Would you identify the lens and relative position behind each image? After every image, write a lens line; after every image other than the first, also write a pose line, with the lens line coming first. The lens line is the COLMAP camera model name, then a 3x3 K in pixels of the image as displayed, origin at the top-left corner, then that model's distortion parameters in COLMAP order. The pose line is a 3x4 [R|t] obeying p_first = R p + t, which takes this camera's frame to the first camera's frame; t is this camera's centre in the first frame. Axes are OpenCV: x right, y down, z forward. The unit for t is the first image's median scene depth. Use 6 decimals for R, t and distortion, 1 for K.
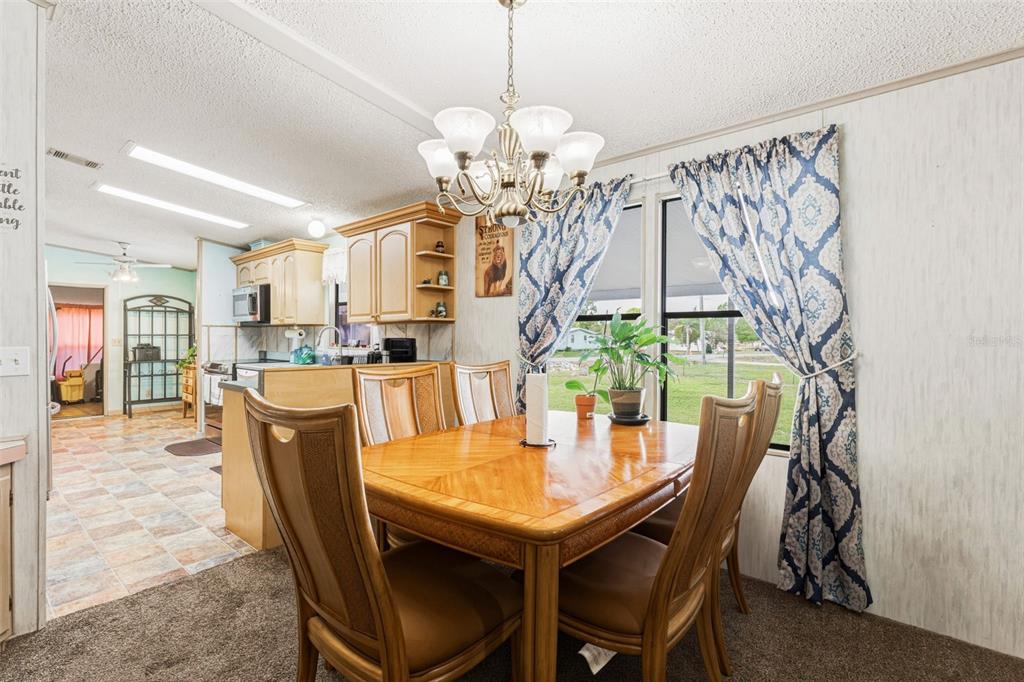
lens RADIAL K [[469.4, 0, 512.0], [0, 469.4, 341.0], [0, 0, 1]] dist [0.000759, 0.000013]
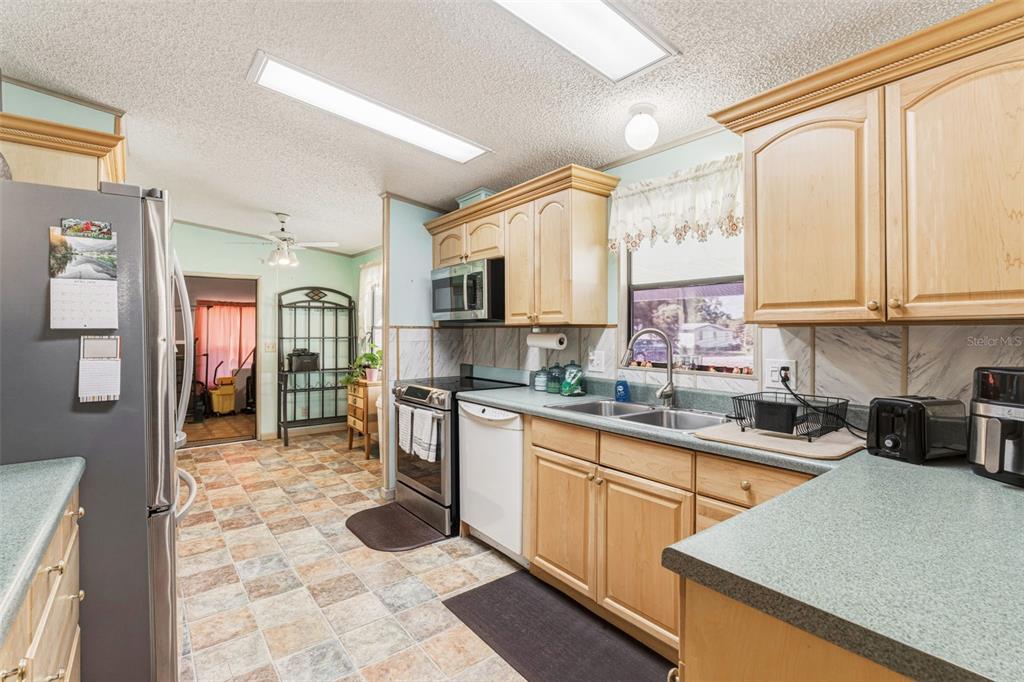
lens RADIAL K [[460.0, 0, 508.1], [0, 460.0, 337.2], [0, 0, 1]] dist [-0.017441, 0.007843]
pose [[0.979971, 0.000900, -0.199139, -0.296161], [-0.000927, 1.000000, -0.000044, -0.014534], [0.199139, 0.000228, 0.979971, 0.323811]]
